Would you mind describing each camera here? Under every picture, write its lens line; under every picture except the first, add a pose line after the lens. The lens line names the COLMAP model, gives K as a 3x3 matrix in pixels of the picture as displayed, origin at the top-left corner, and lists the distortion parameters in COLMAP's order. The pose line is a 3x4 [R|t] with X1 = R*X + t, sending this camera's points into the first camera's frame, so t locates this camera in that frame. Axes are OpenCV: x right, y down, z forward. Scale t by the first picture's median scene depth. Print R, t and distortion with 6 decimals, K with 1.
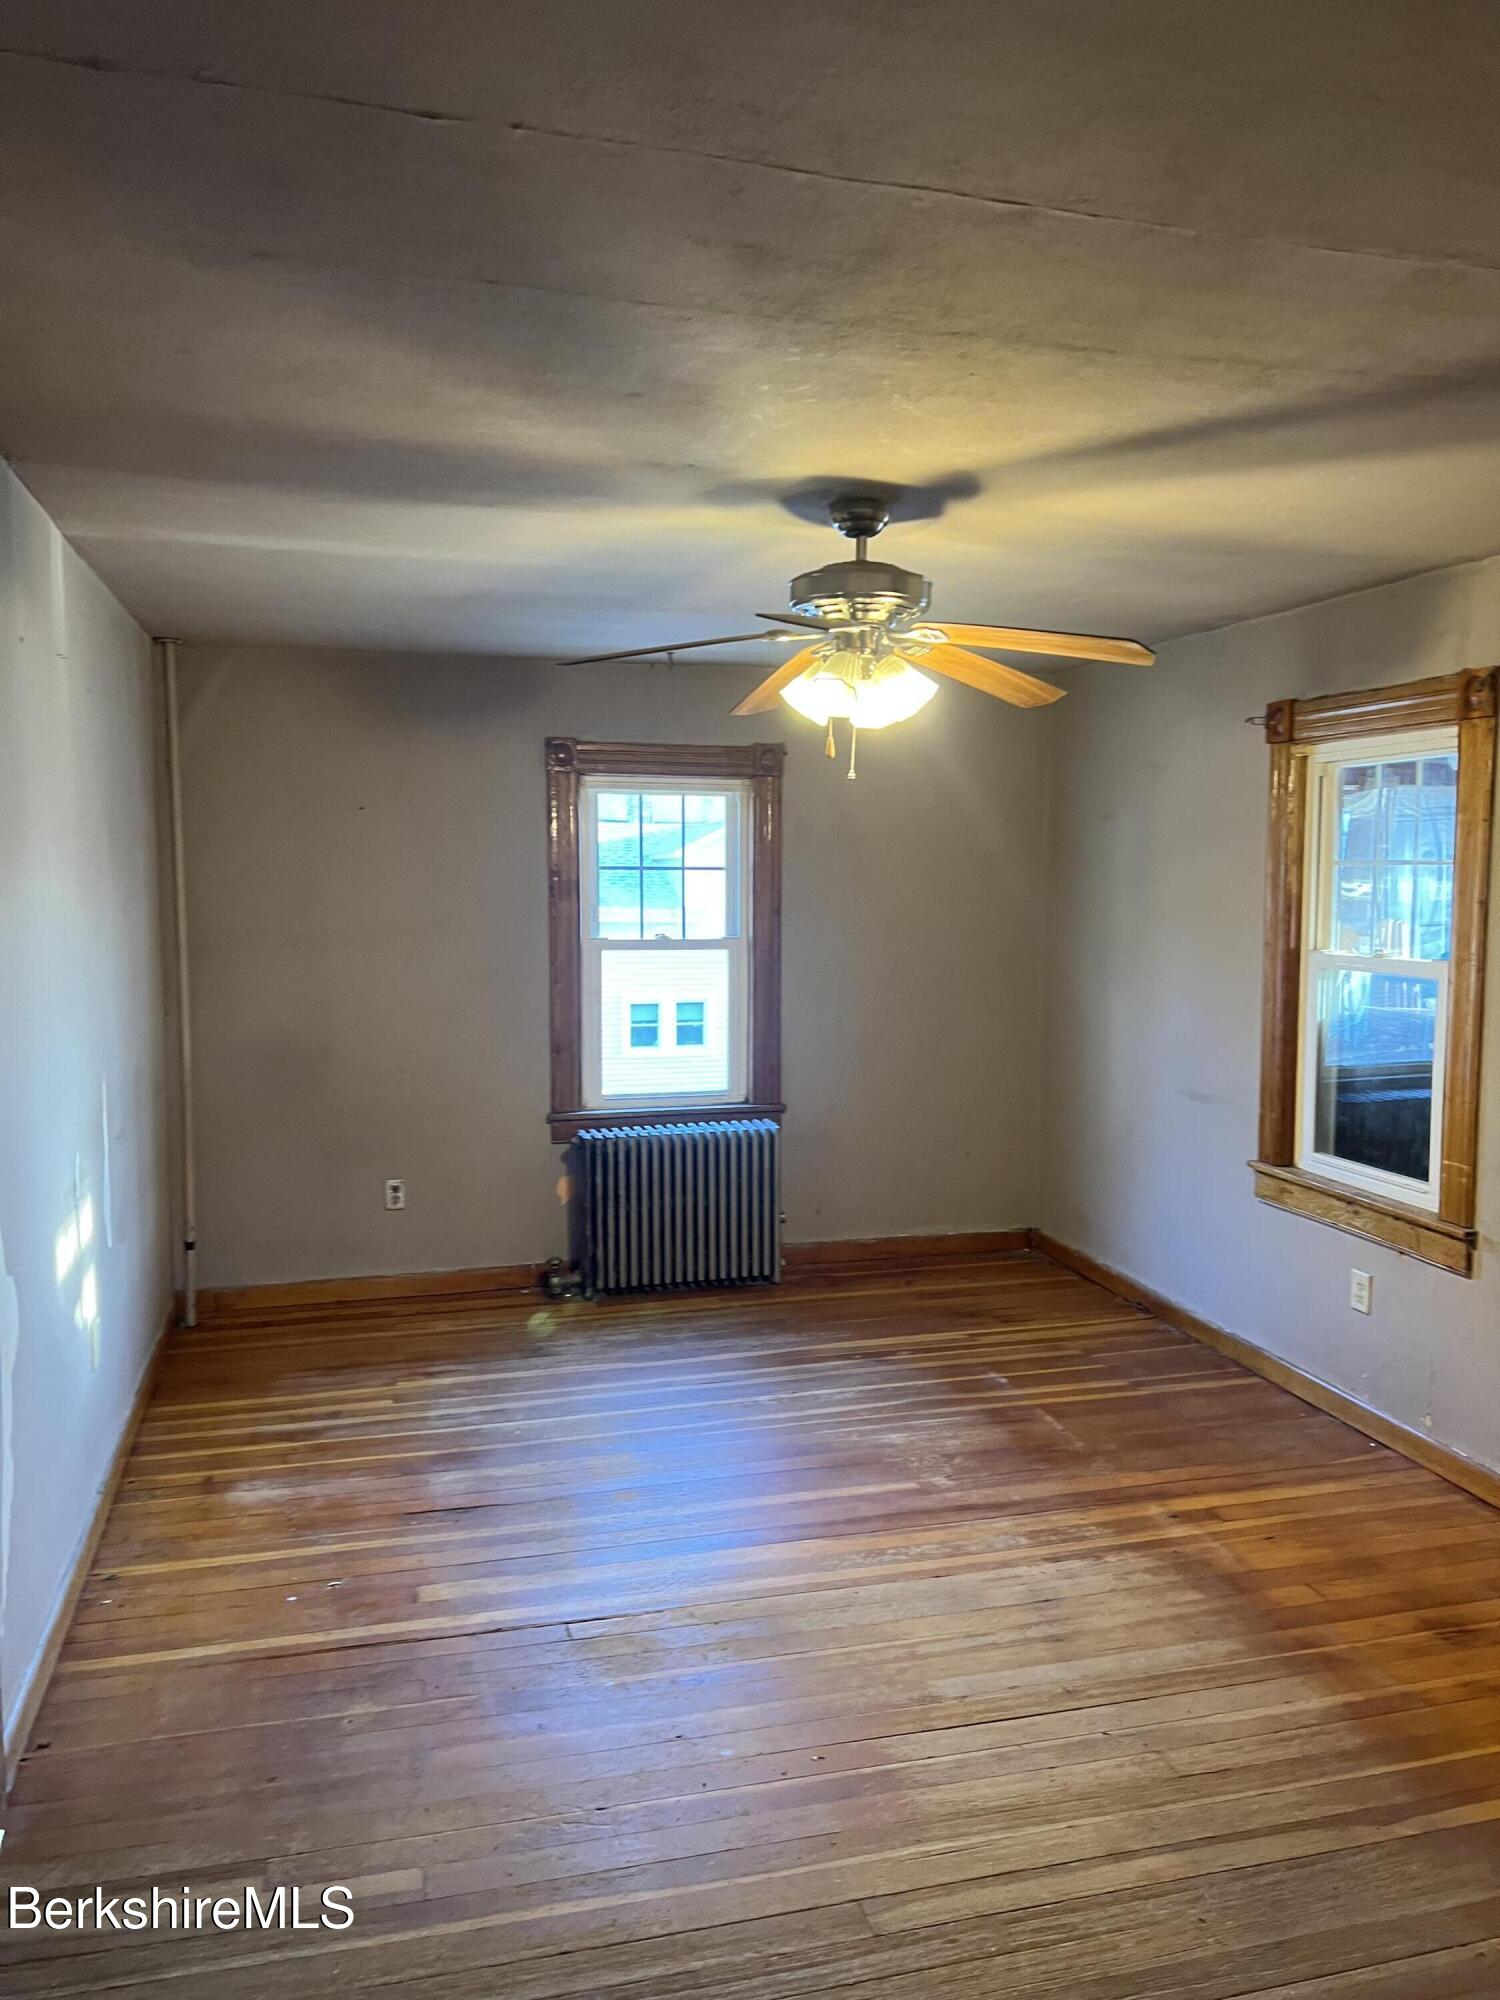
lens RADIAL K [[1501.4, 0, 748.2], [0, 1501.4, 1000.2], [0, 0, 1]] dist [0.012752, 0.002883]
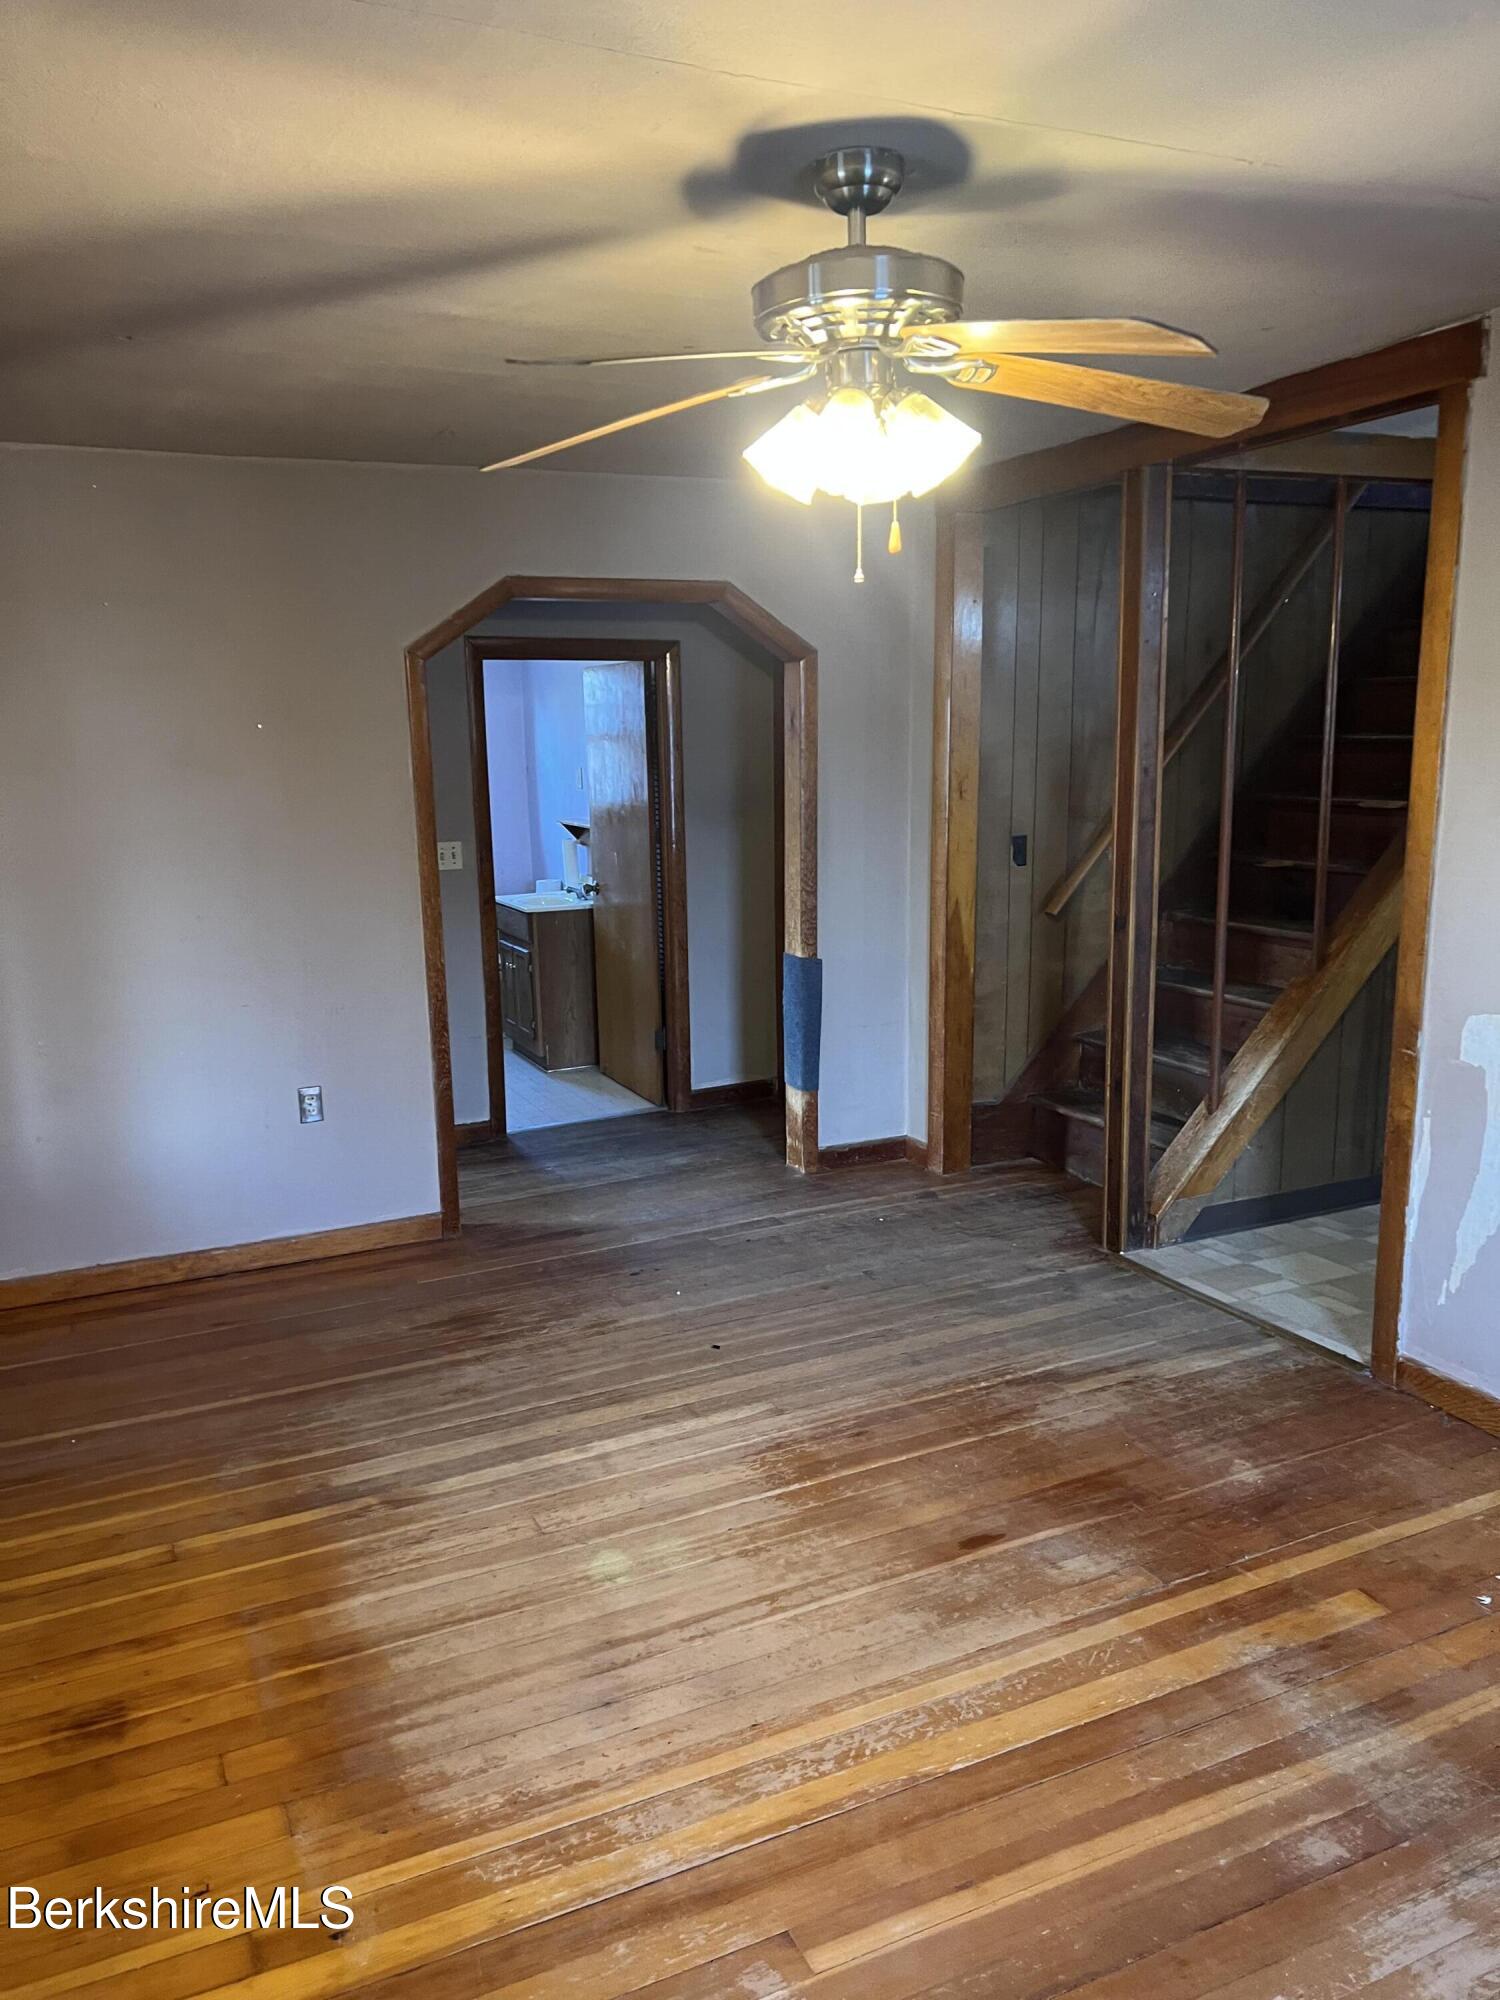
lens RADIAL K [[1501.4, 0, 749.7], [0, 1501.4, 1003.0], [0, 0, 1]] dist [0.012752, 0.002883]
pose [[-0.985284, 0.054197, -0.162105, 0.220572], [0.010497, 0.965795, 0.259096, -0.128632], [0.170603, 0.253581, -0.952151, 1.560125]]
